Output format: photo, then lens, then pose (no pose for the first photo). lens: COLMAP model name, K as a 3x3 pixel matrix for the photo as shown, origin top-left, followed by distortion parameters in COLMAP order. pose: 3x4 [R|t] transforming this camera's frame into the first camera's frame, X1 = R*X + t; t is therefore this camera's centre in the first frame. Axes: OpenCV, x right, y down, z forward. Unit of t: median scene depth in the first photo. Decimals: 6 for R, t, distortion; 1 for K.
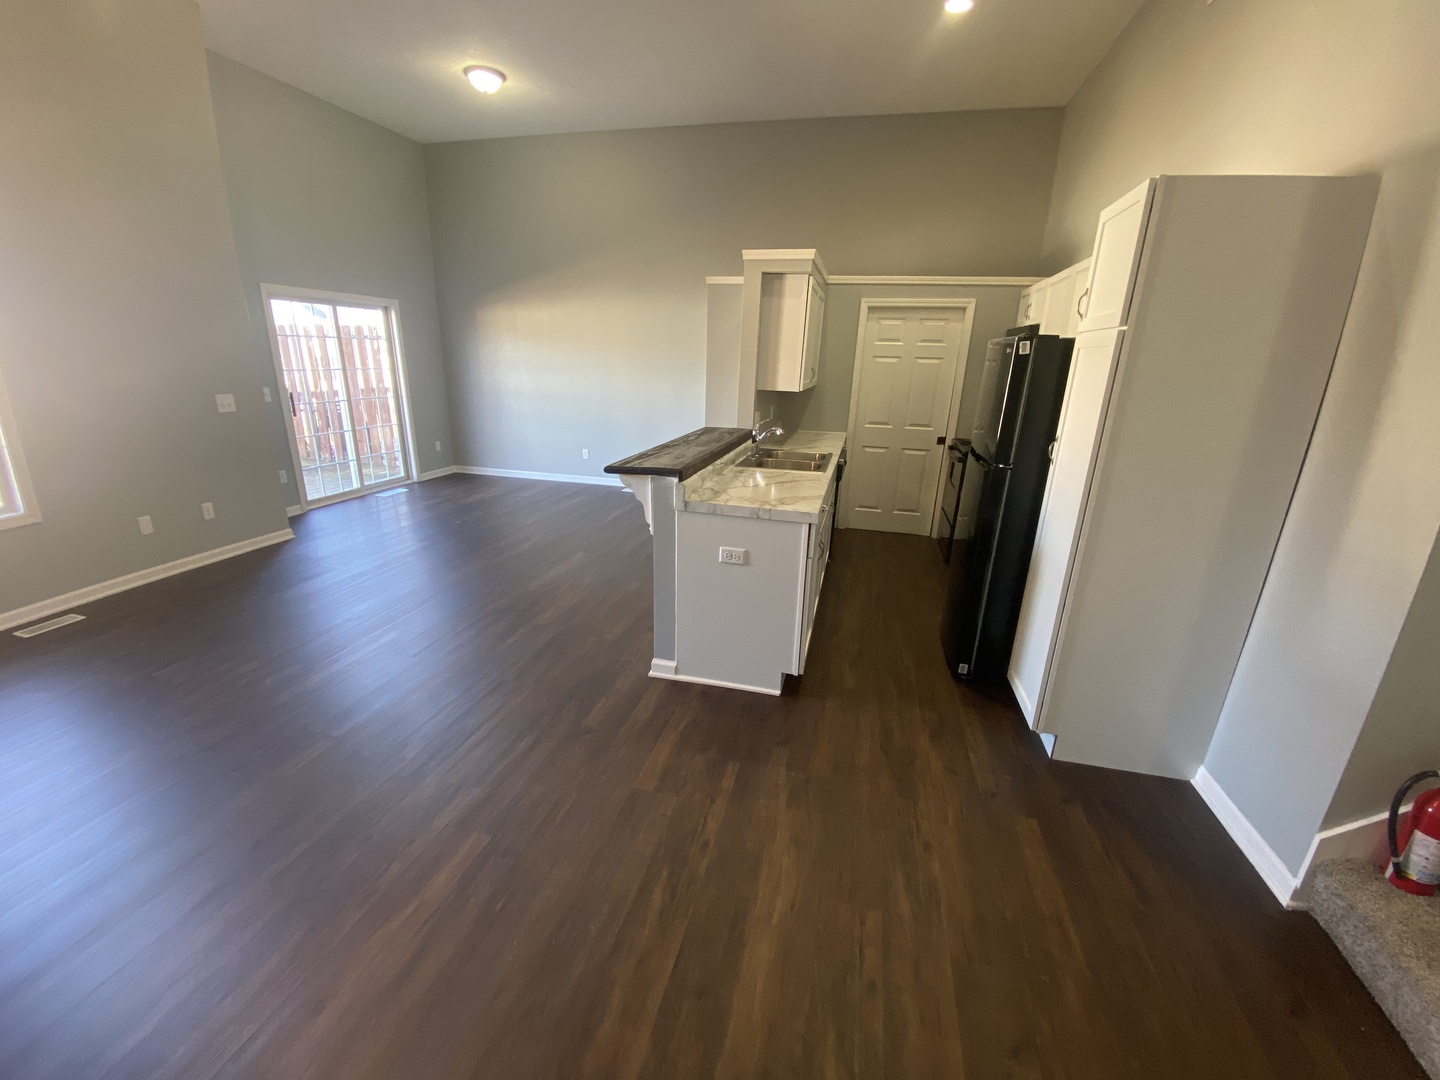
lens RADIAL K [[579.4, 0, 699.5], [0, 579.4, 537.9], [0, 0, 1]] dist [0.001997, -0.010292]
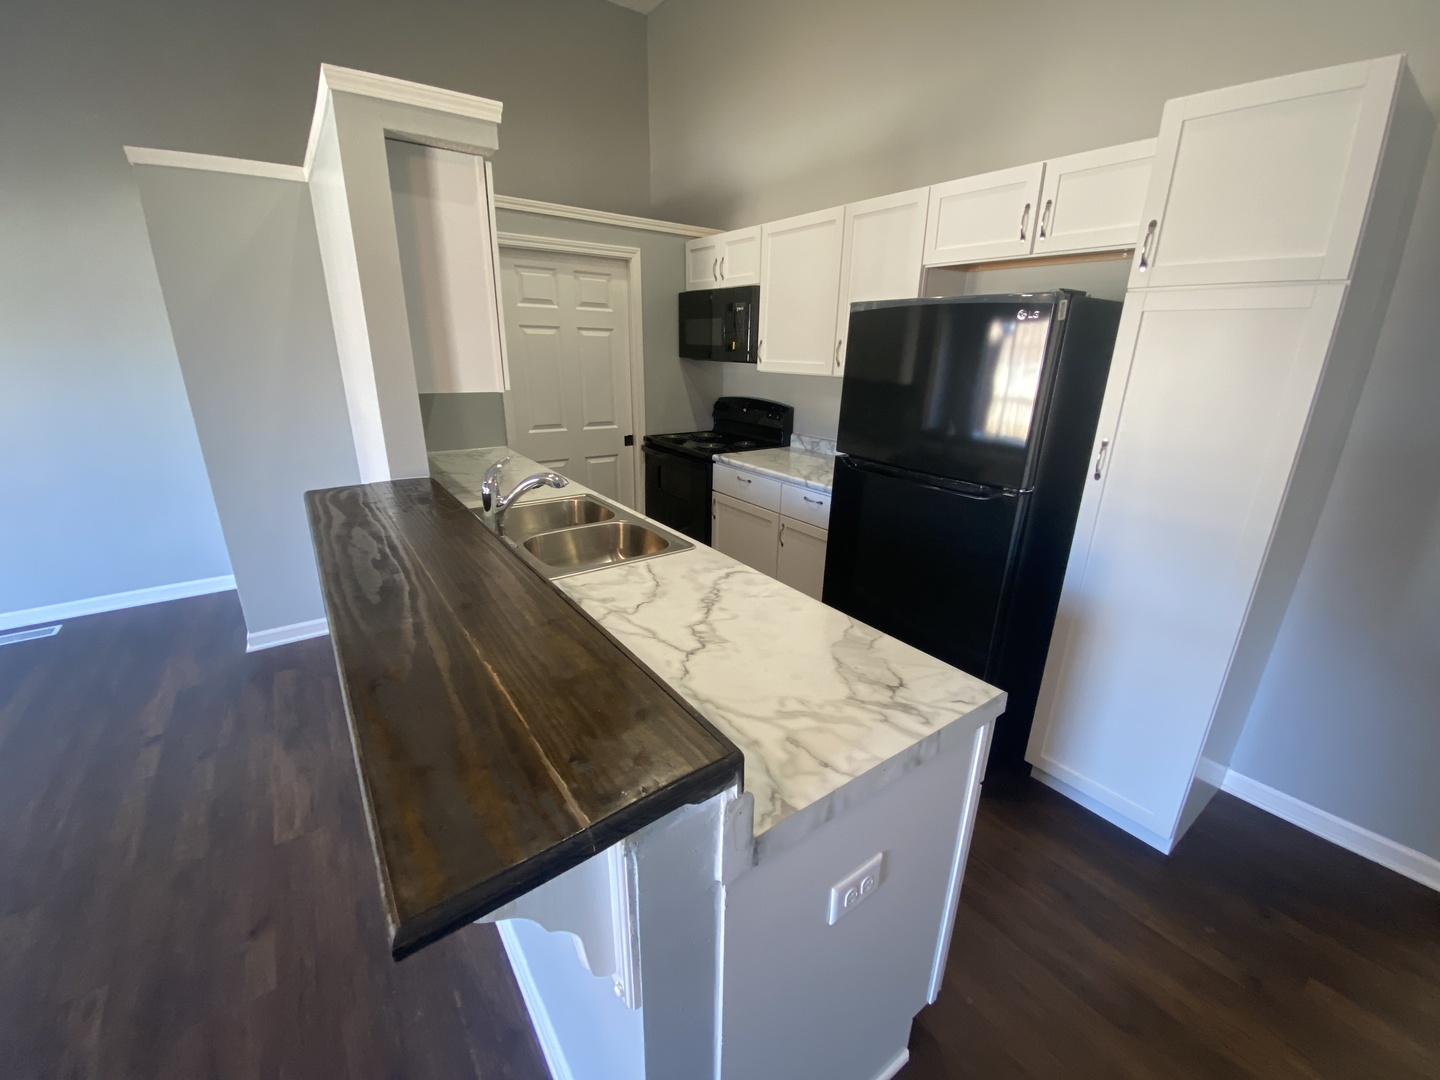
lens RADIAL K [[583.3, 0, 724.0], [0, 583.3, 547.3], [0, 0, 1]] dist [0.036679, -0.028717]
pose [[0.634435, -0.269554, 0.724453, -0.112949], [0.230276, 0.960580, 0.155750, -0.138049], [-0.737879, 0.068011, 0.671498, 0.445708]]
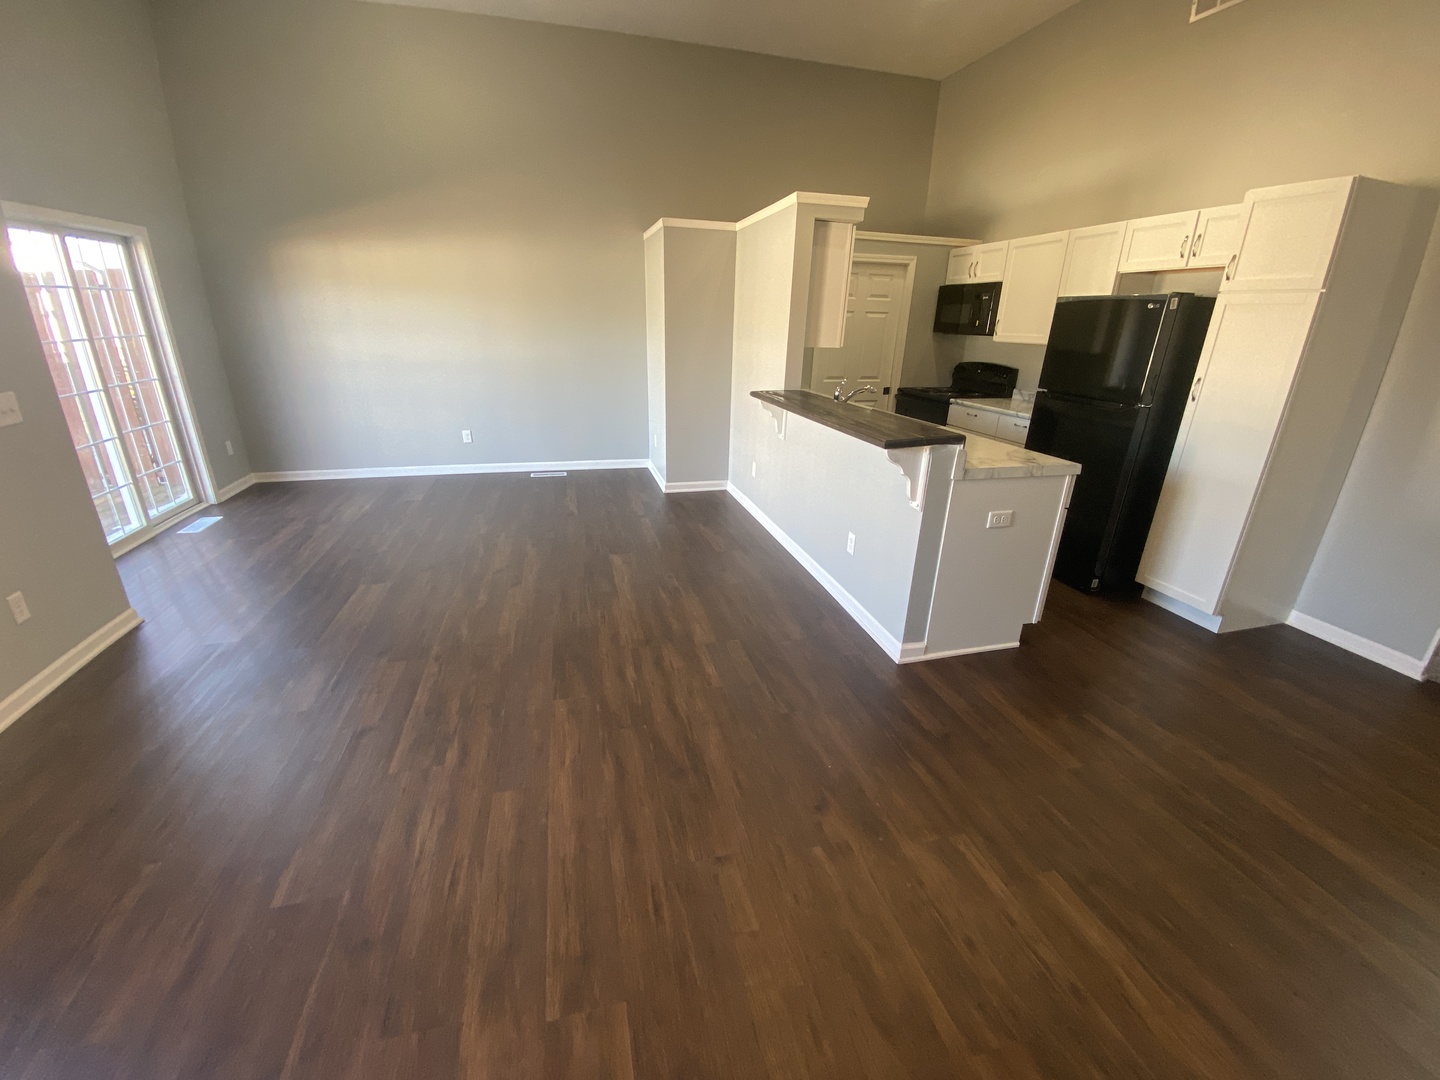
lens RADIAL K [[589.9, 0, 720.0], [0, 589.9, 540.0], [0, 0, 1]] dist [0.000511, -0.011436]
pose [[0.871953, -0.178393, 0.455932, -0.454390], [0.147992, 0.983728, 0.101873, -0.058815], [-0.466686, -0.021354, 0.884165, 0.188454]]
